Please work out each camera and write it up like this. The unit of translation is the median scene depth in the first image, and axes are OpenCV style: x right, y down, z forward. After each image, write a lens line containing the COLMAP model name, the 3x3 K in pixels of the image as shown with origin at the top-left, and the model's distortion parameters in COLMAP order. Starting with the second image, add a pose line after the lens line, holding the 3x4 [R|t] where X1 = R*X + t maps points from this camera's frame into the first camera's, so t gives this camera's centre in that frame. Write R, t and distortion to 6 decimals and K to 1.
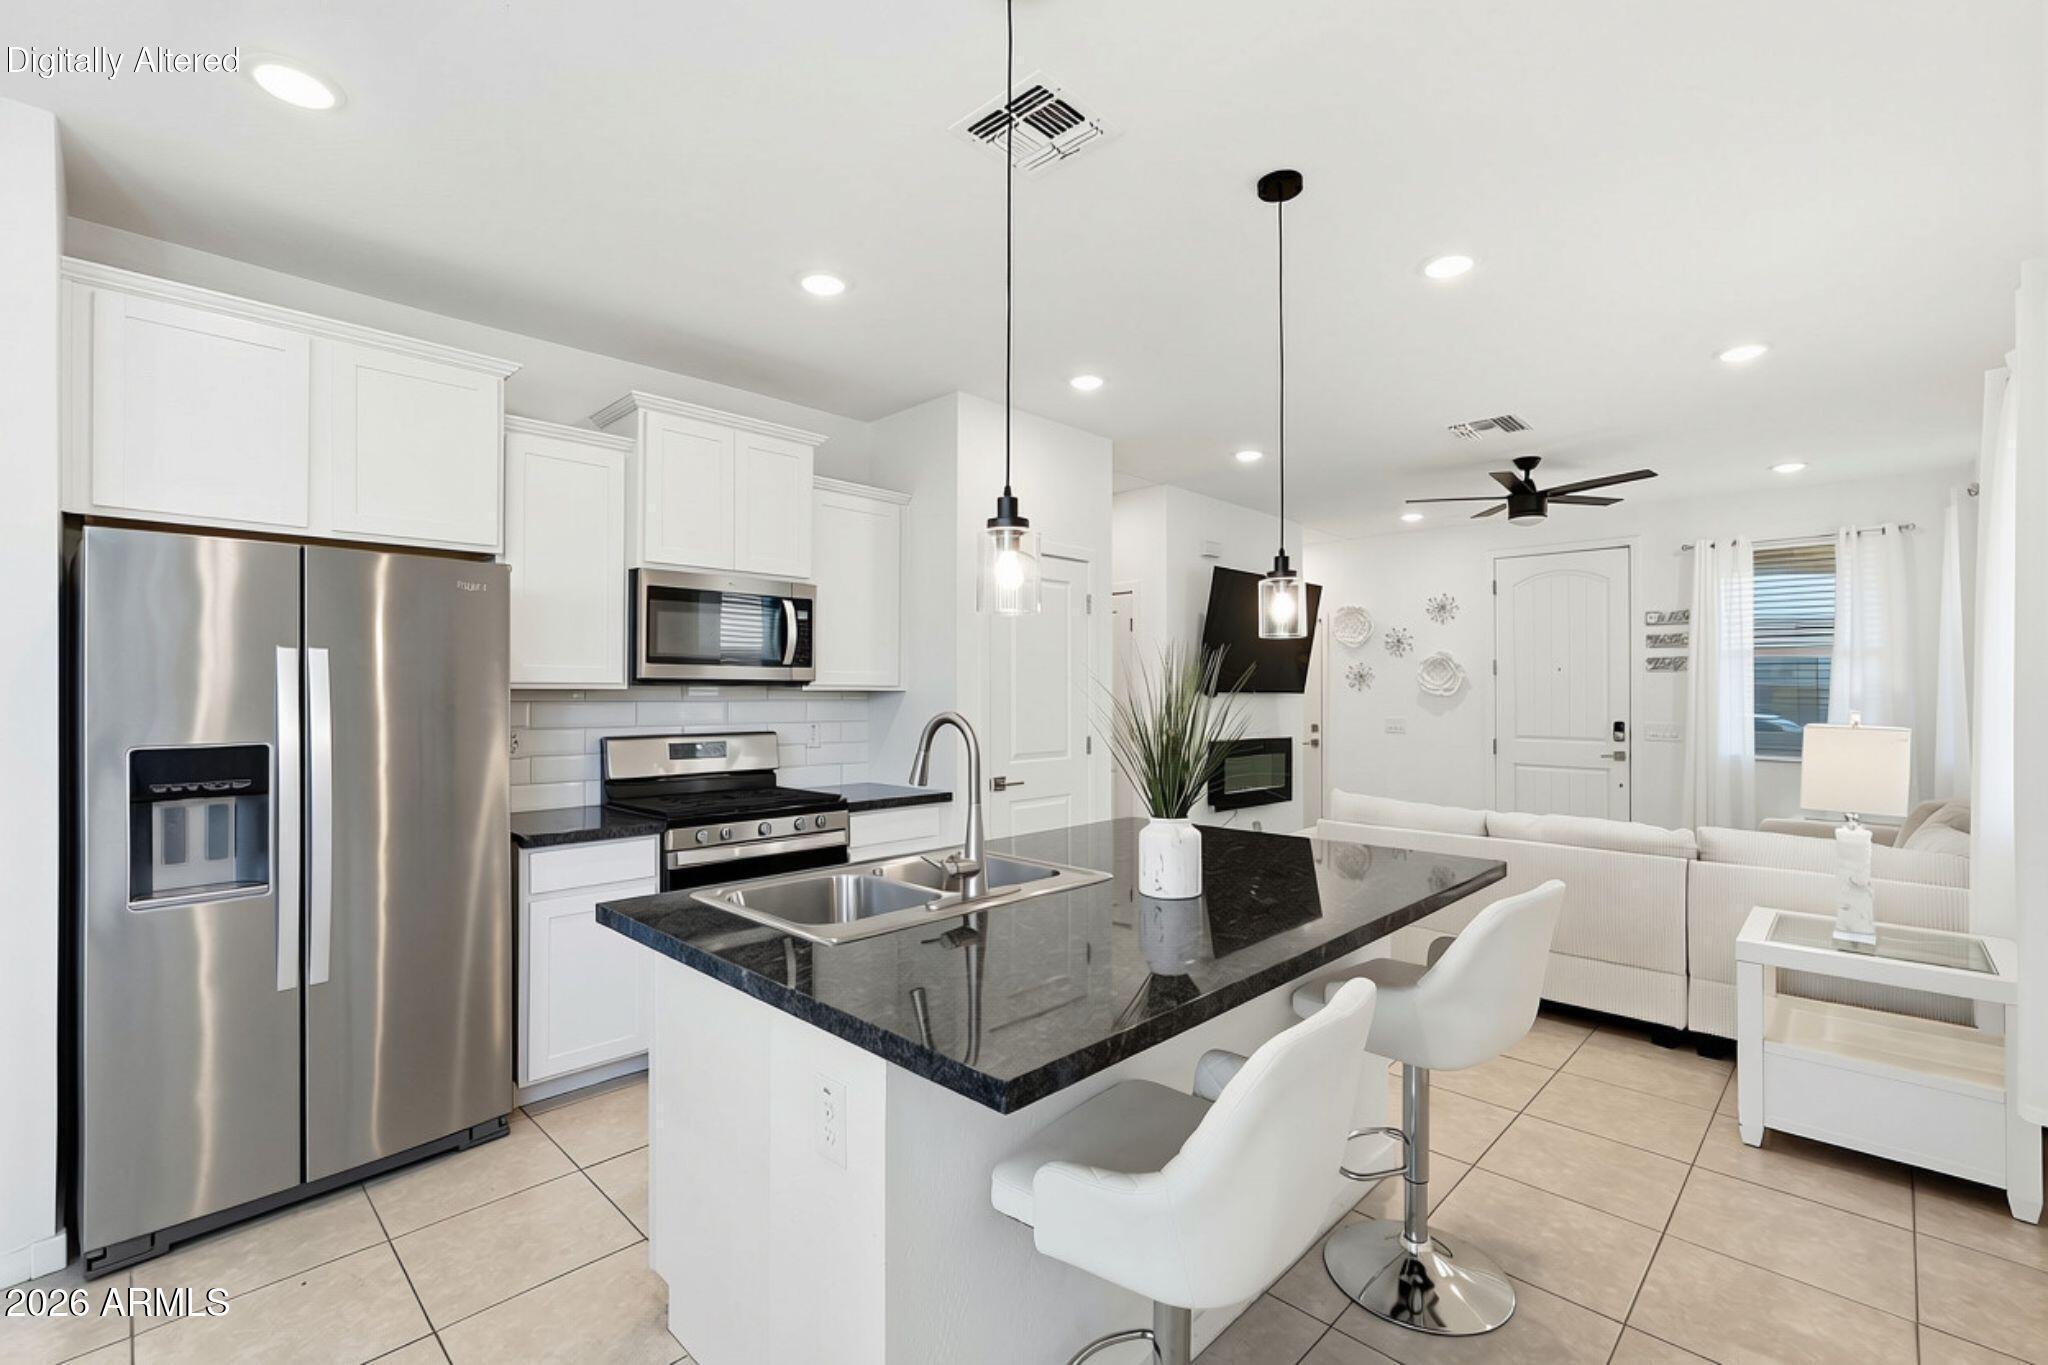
lens RADIAL K [[891.0, 0, 1028.2], [0, 891.0, 683.3], [0, 0, 1]] dist [-0.010891, 0.000852]
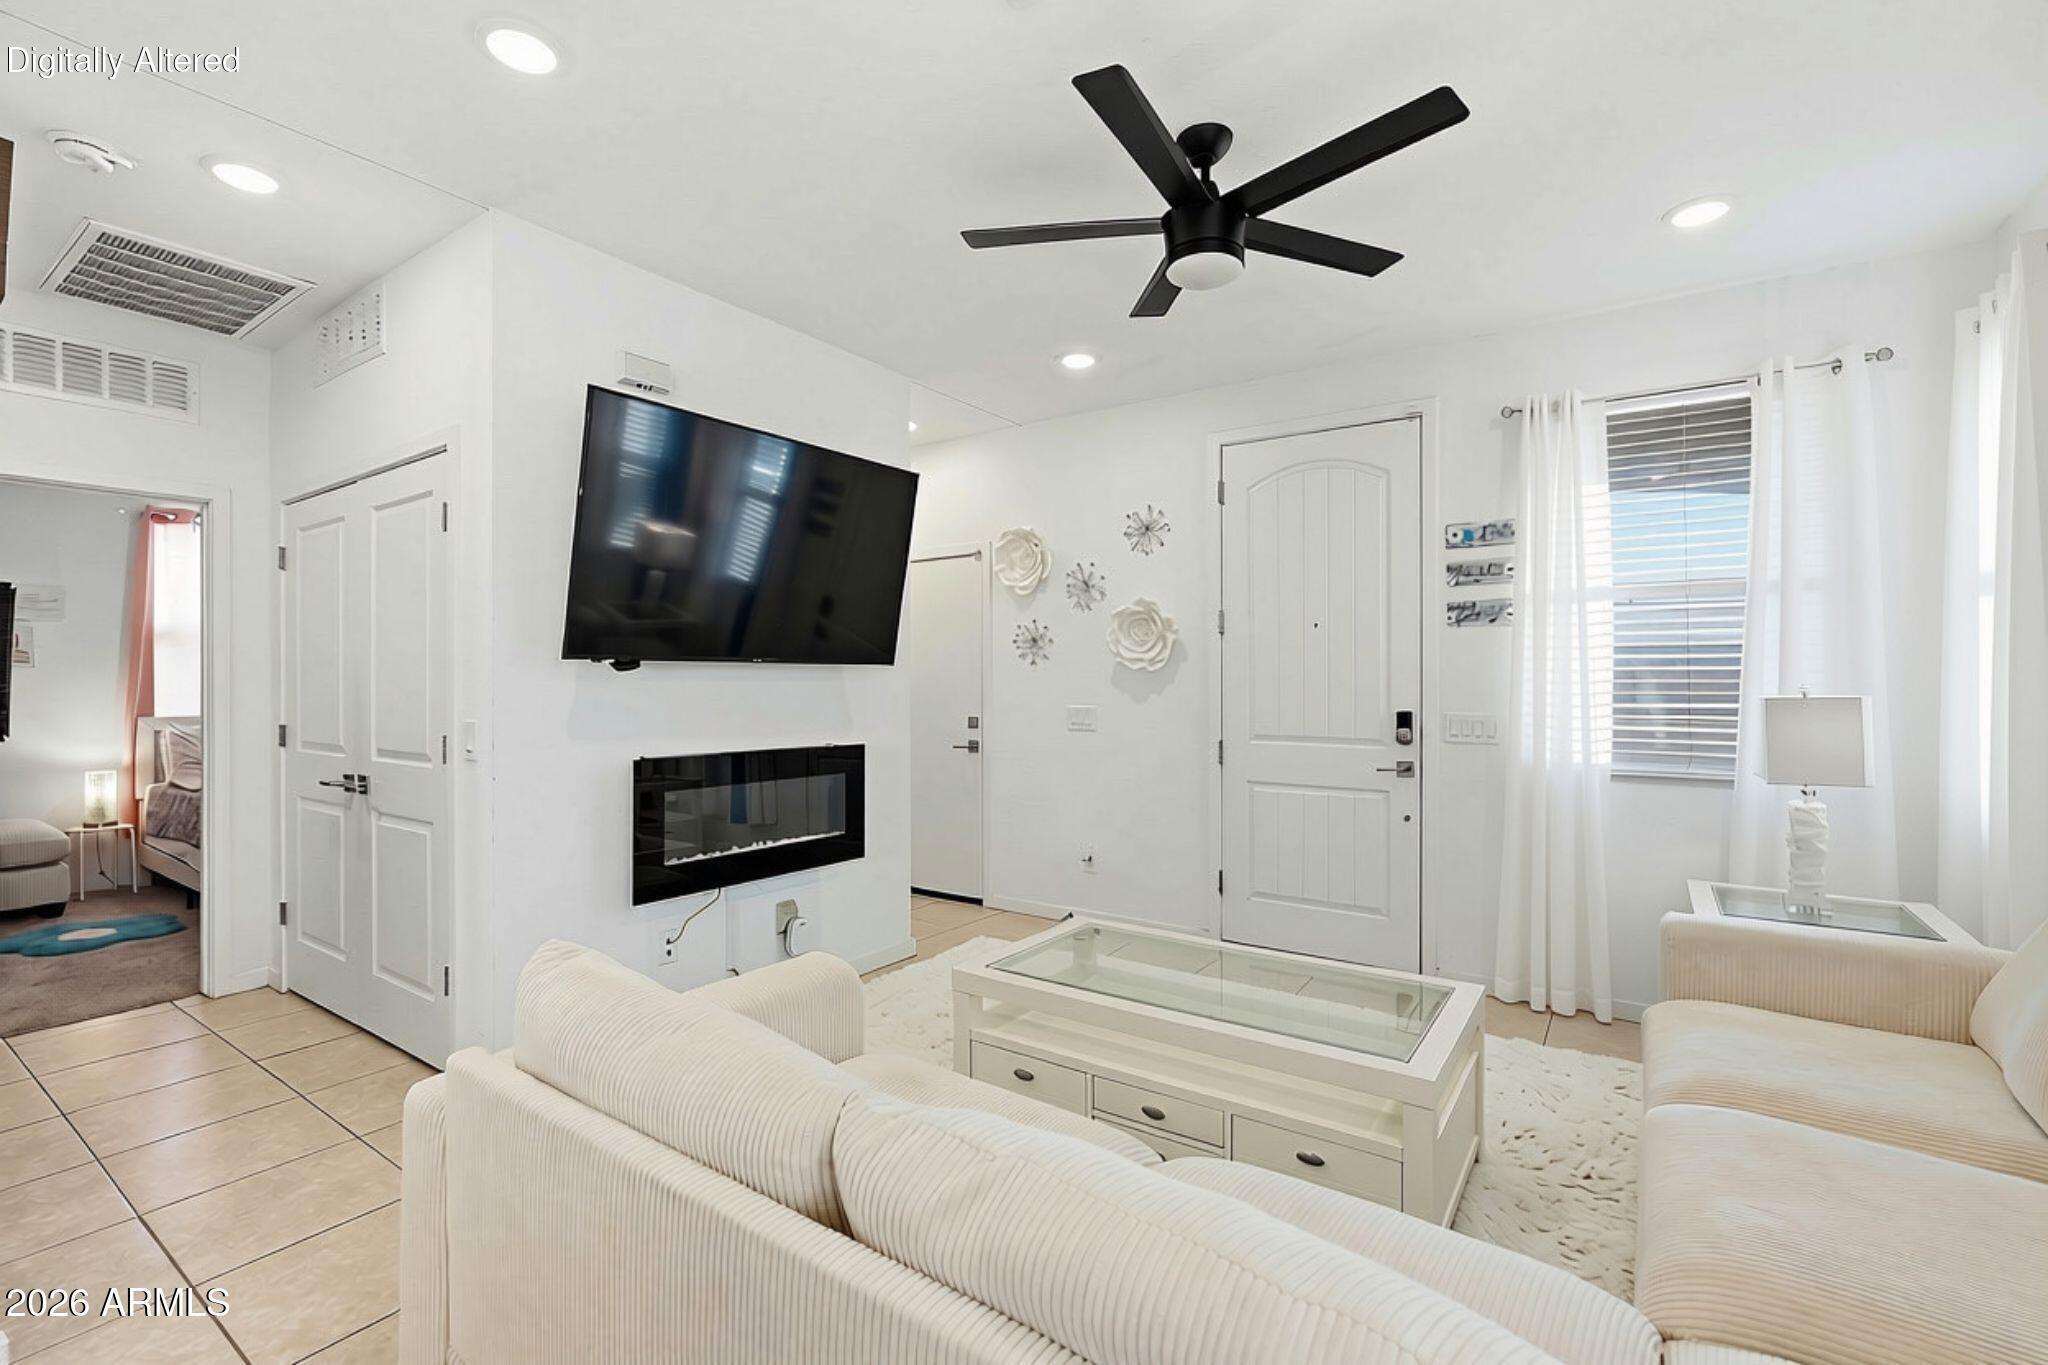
lens RADIAL K [[891.0, 0, 1030.3], [0, 891.0, 681.8], [0, 0, 1]] dist [-0.010891, 0.000852]
pose [[0.985579, -0.003349, 0.169180, 0.520895], [0.000914, 0.999895, 0.014471, 0.023777], [-0.169211, -0.014108, 0.985479, 0.744410]]
